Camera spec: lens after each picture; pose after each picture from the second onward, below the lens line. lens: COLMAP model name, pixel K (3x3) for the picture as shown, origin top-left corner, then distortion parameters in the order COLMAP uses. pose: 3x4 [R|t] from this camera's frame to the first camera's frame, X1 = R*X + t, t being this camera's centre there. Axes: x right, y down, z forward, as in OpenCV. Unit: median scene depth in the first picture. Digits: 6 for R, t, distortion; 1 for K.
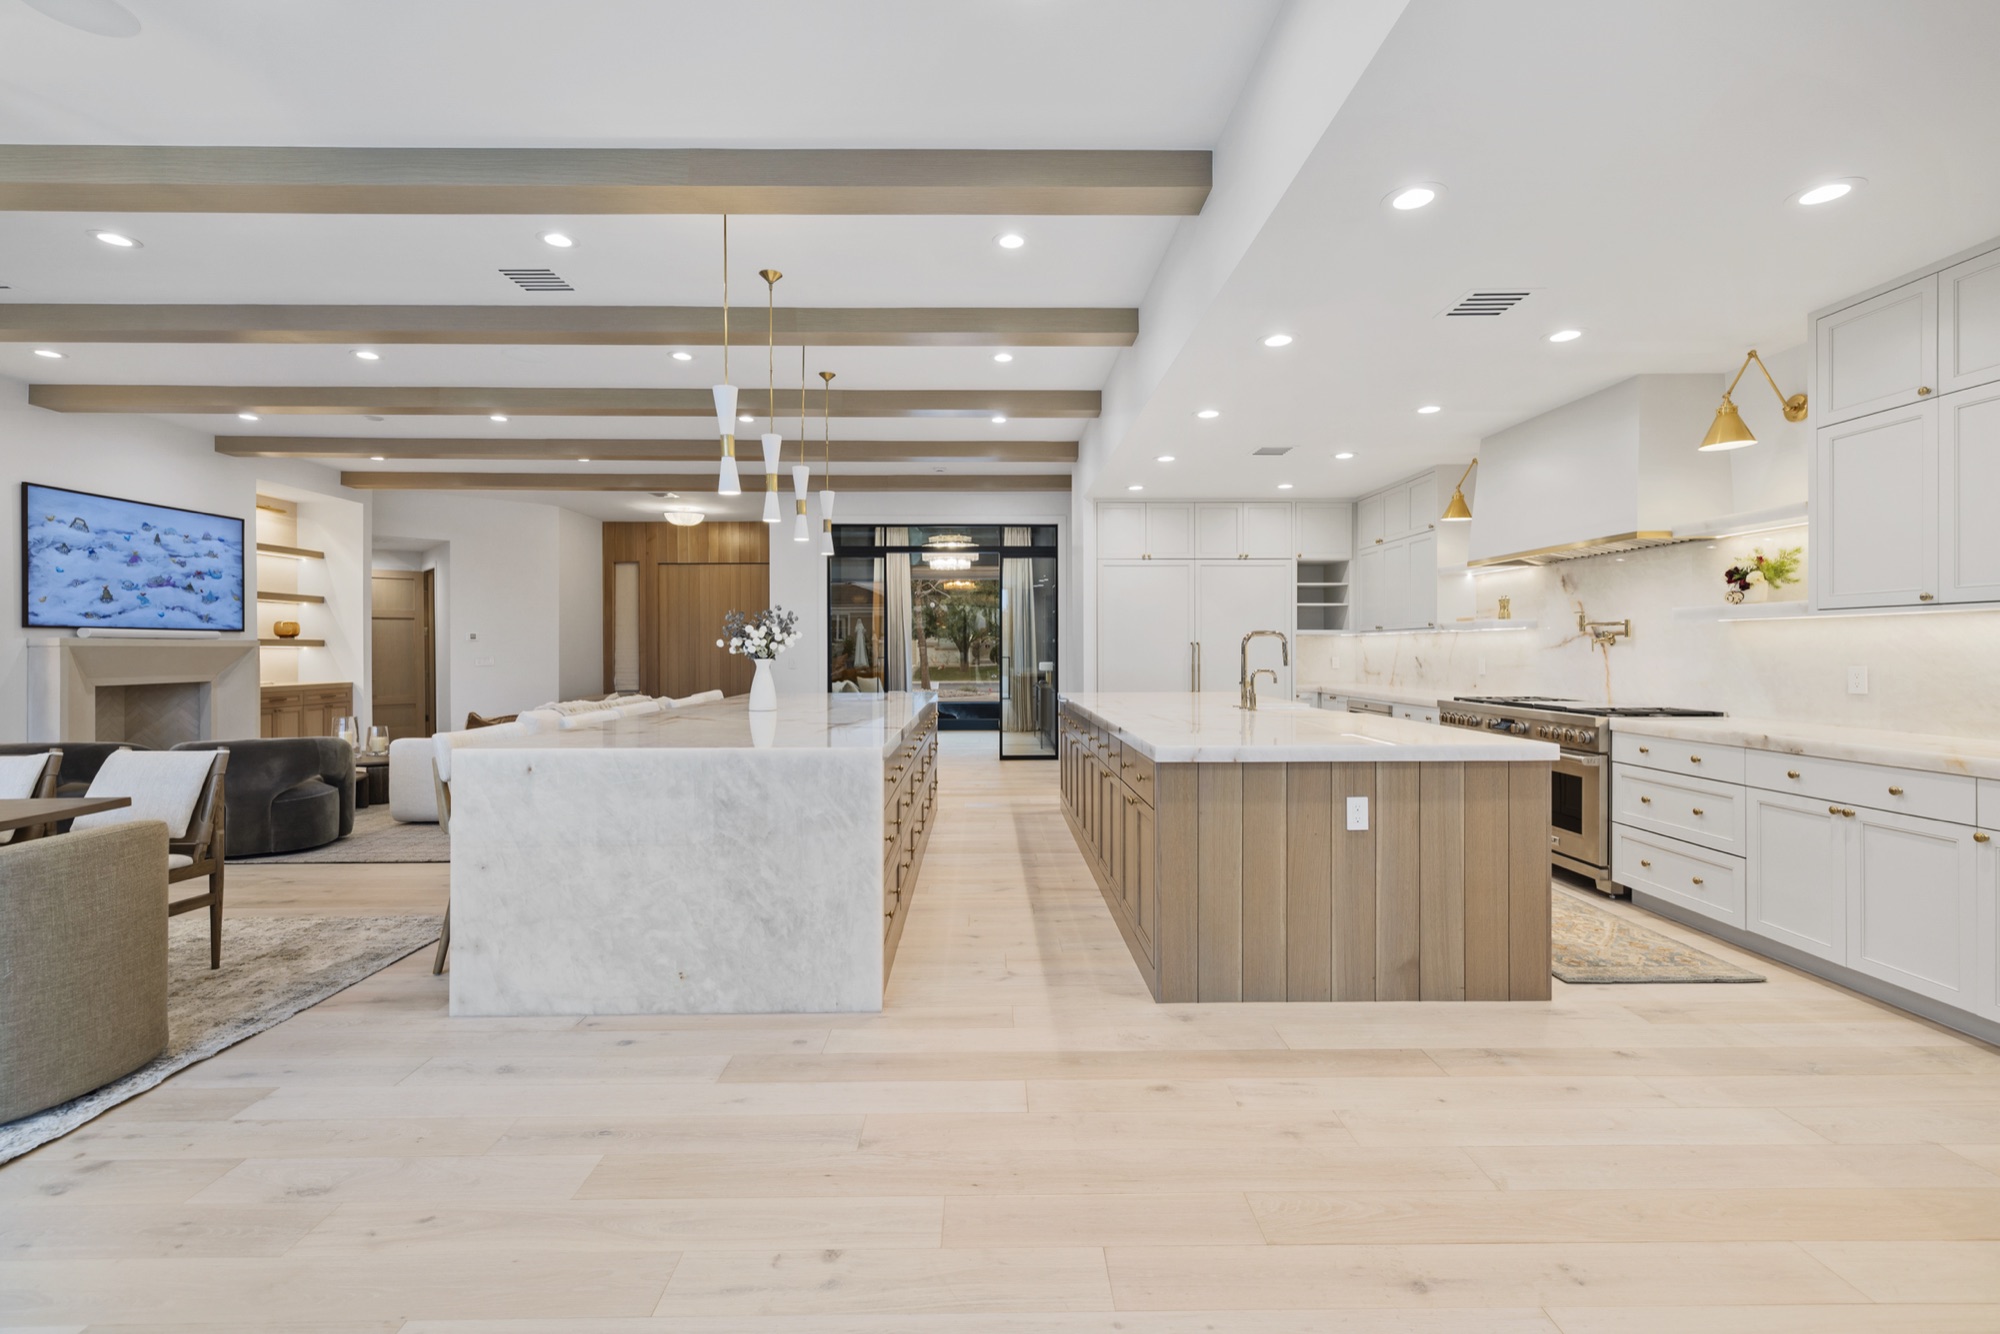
lens RADIAL K [[858.0, 0, 1000.0], [0, 858.0, 651.2], [0, 0, 1]] dist [0.001689, 0.000068]
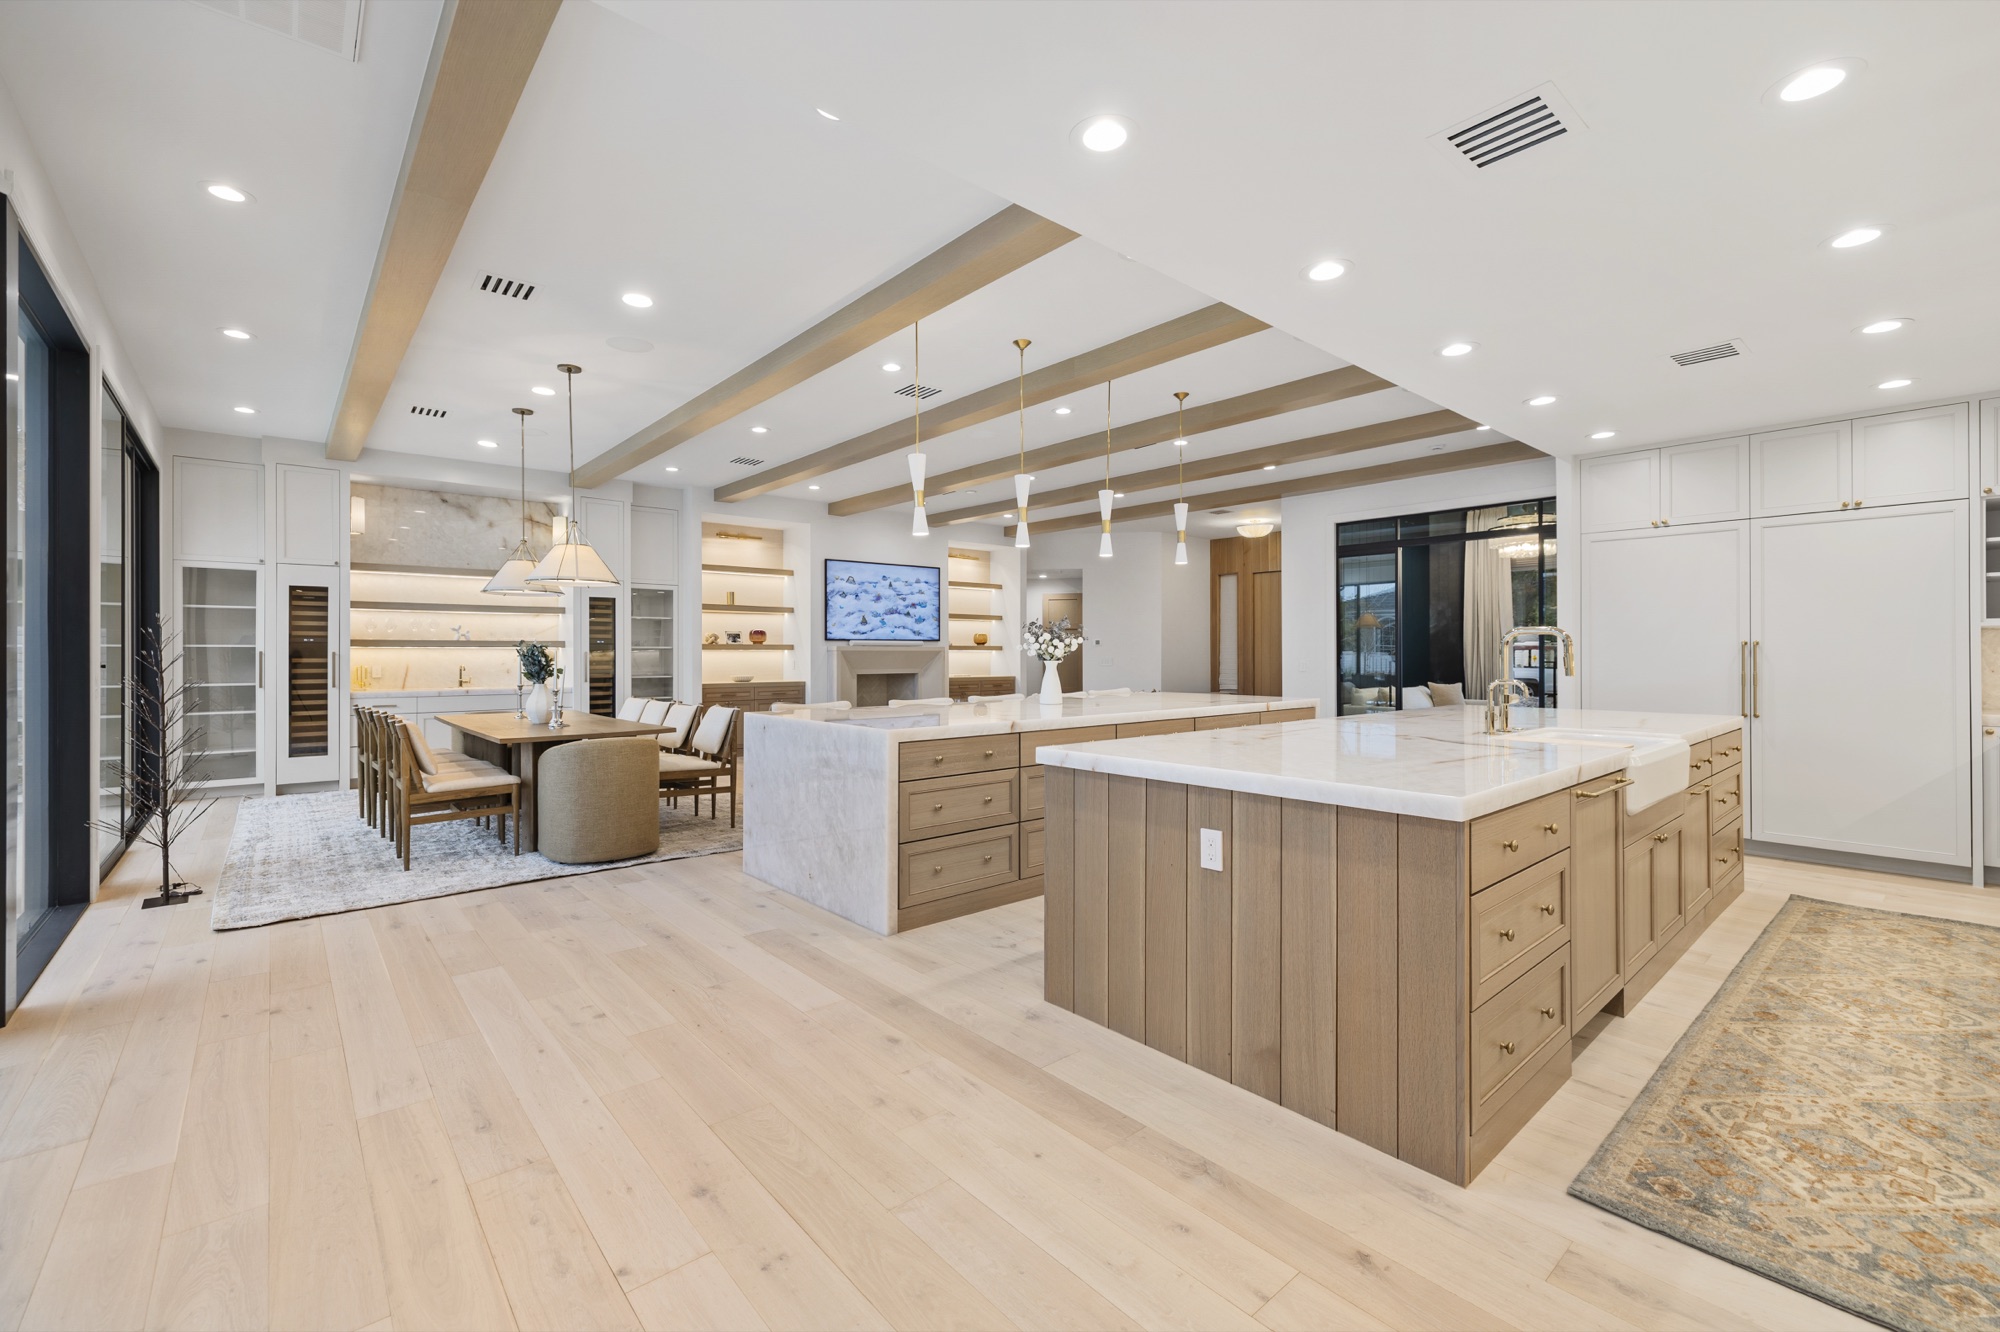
lens RADIAL K [[844.2, 0, 1003.4], [0, 844.2, 650.9], [0, 0, 1]] dist [0.000926, -0.000359]
pose [[0.644205, -0.001709, -0.764851, 0.397956], [-0.001476, 0.999993, -0.003478, -0.000353], [0.764852, 0.003370, 0.644197, 0.137288]]
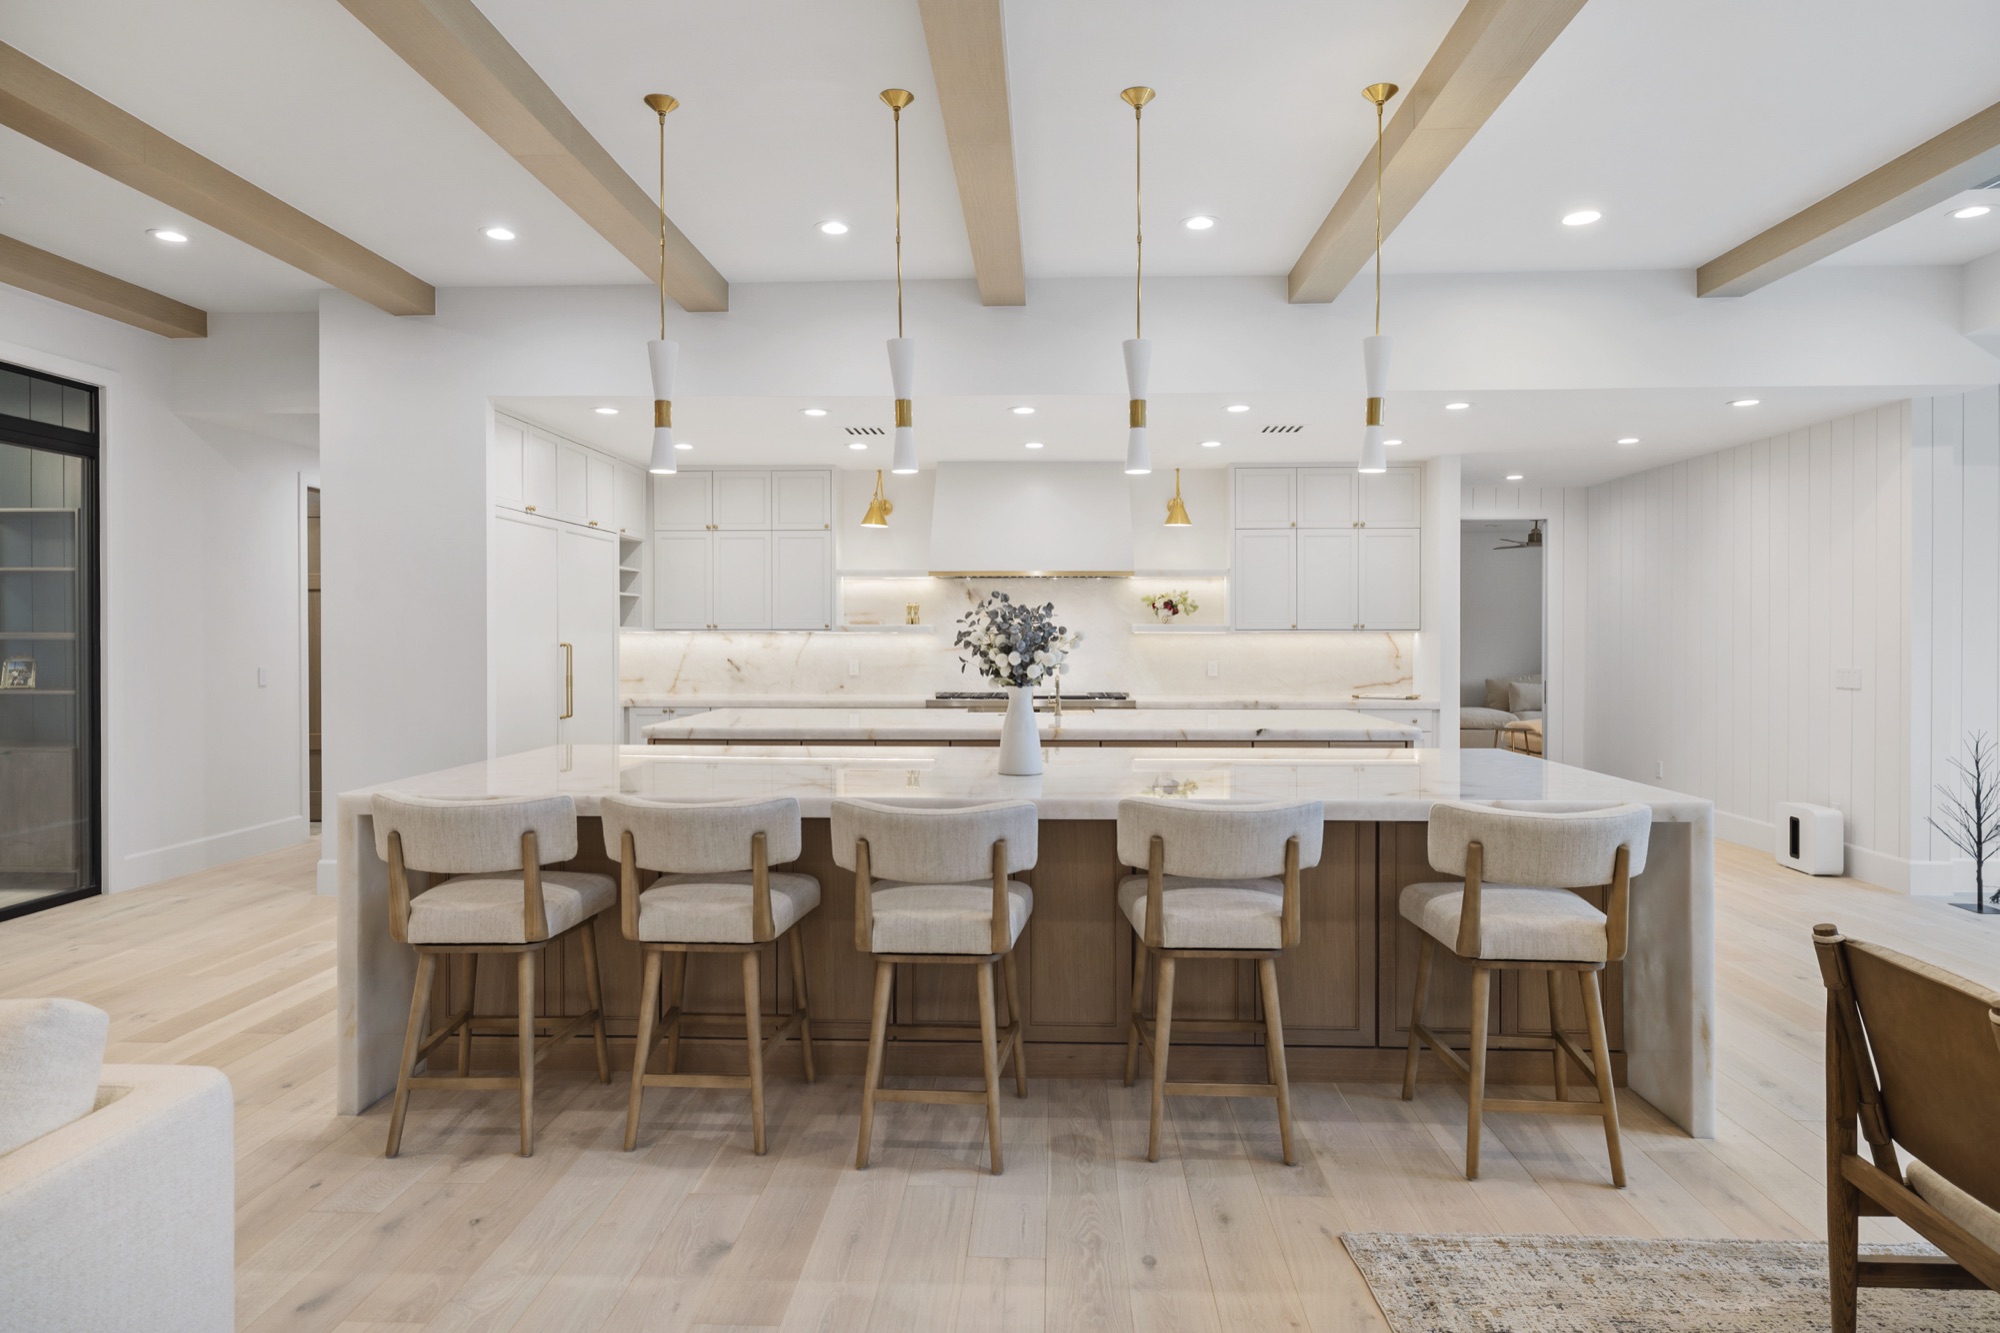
lens RADIAL K [[1140.6, 0, 1001.4], [0, 1140.6, 651.3], [0, 0, 1]] dist [0.000624, 0.000156]
pose [[0.060807, -0.011395, 0.998085, -0.726887], [0.001342, 0.999935, 0.011334, -0.015679], [-0.998149, 0.000650, 0.060818, 0.670247]]
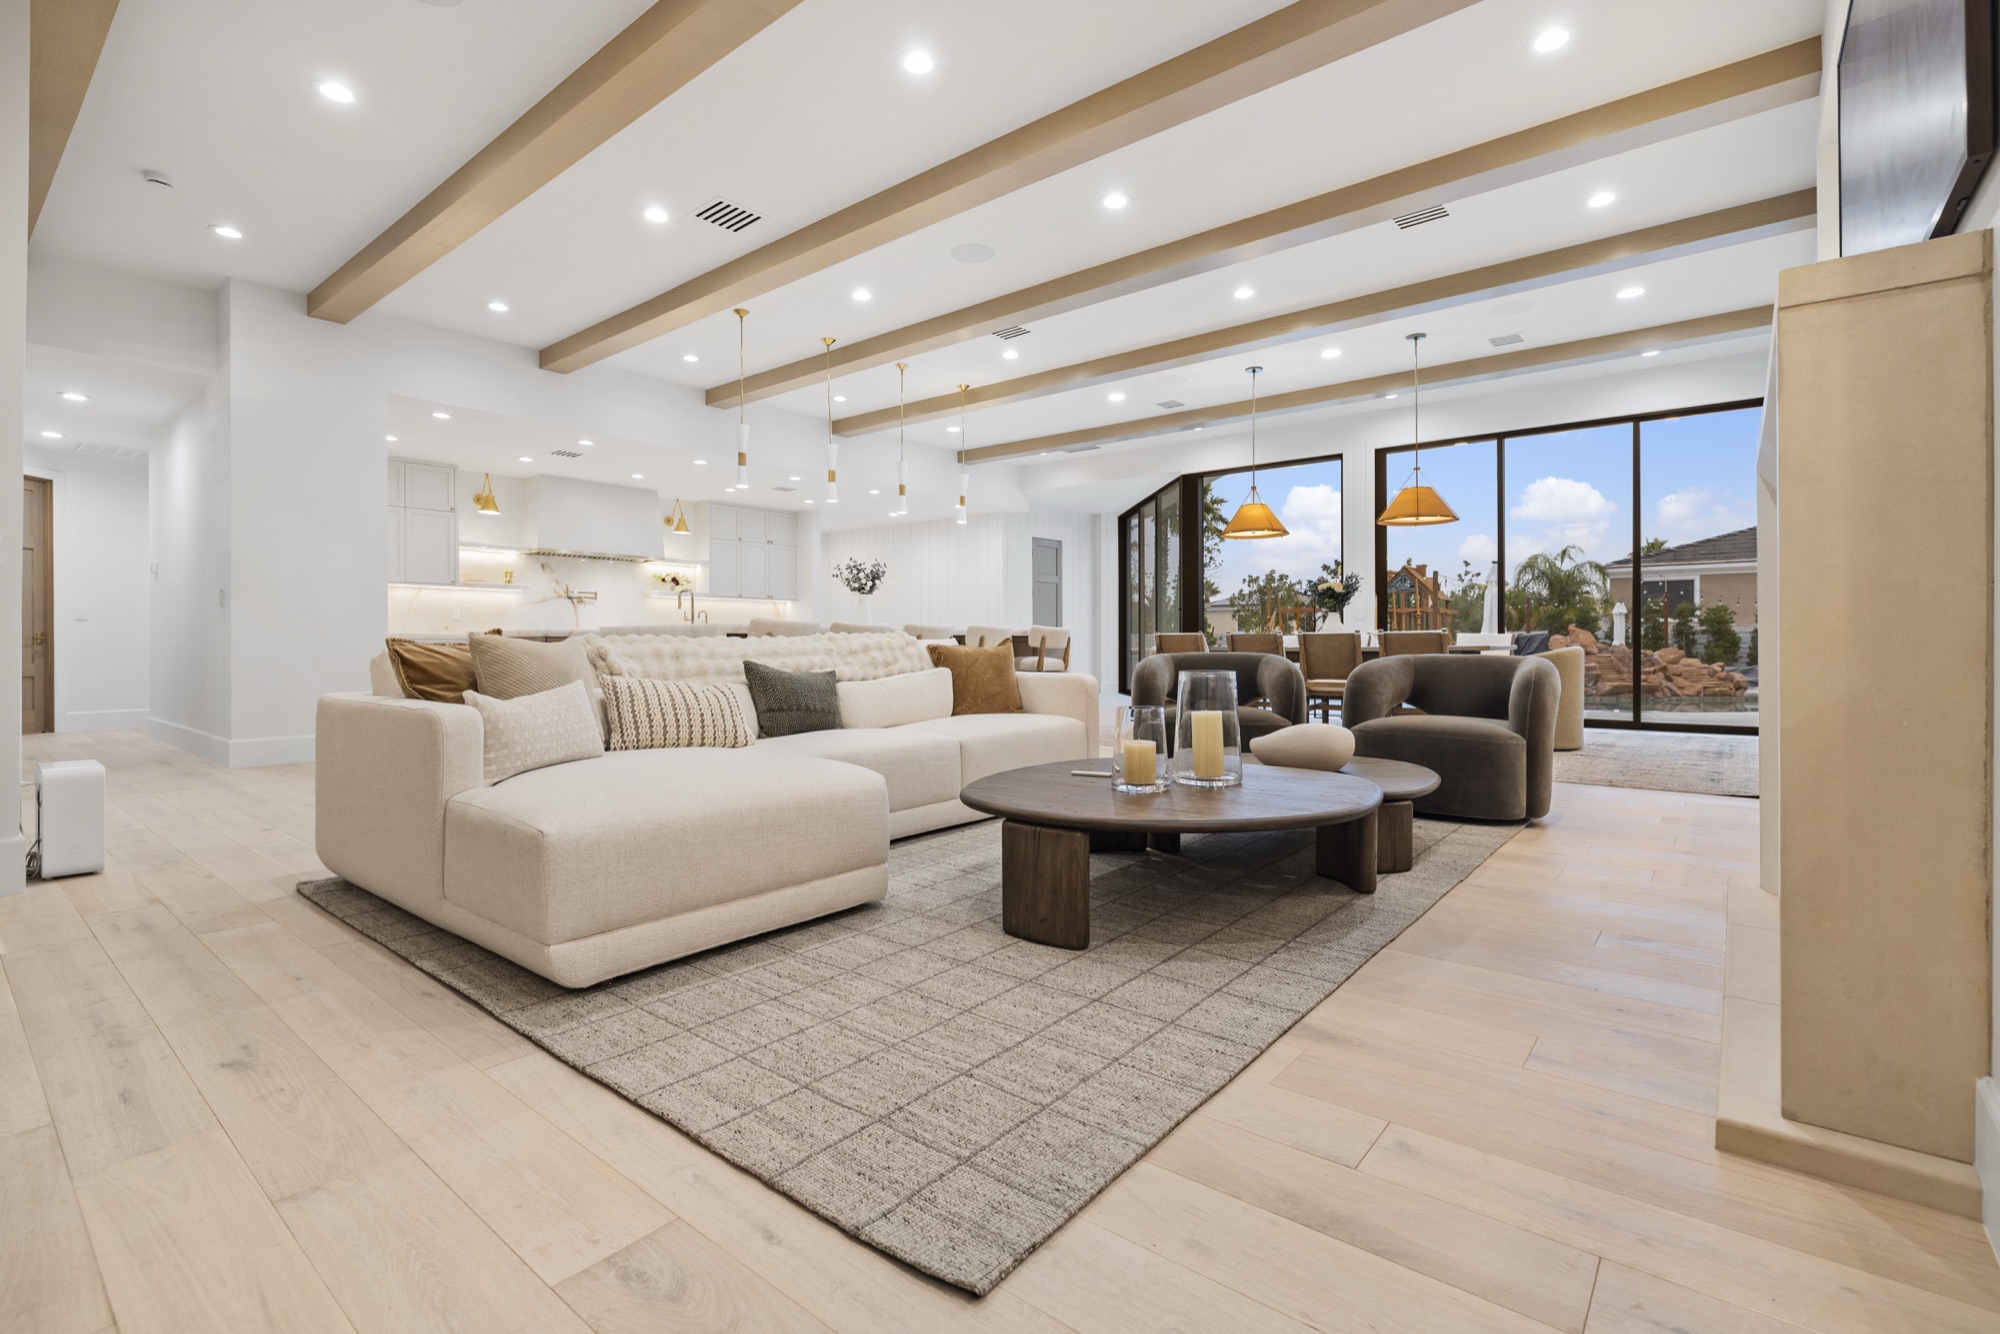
lens RADIAL K [[903.0, 0, 999.4], [0, 903.0, 654.0], [0, 0, 1]] dist [-0.006203, -0.000211]
pose [[-0.764263, -0.002631, 0.644899, -0.981501], [0.005771, 0.999924, 0.010918, 0.065926], [-0.644879, 0.012066, -0.764189, 1.415755]]
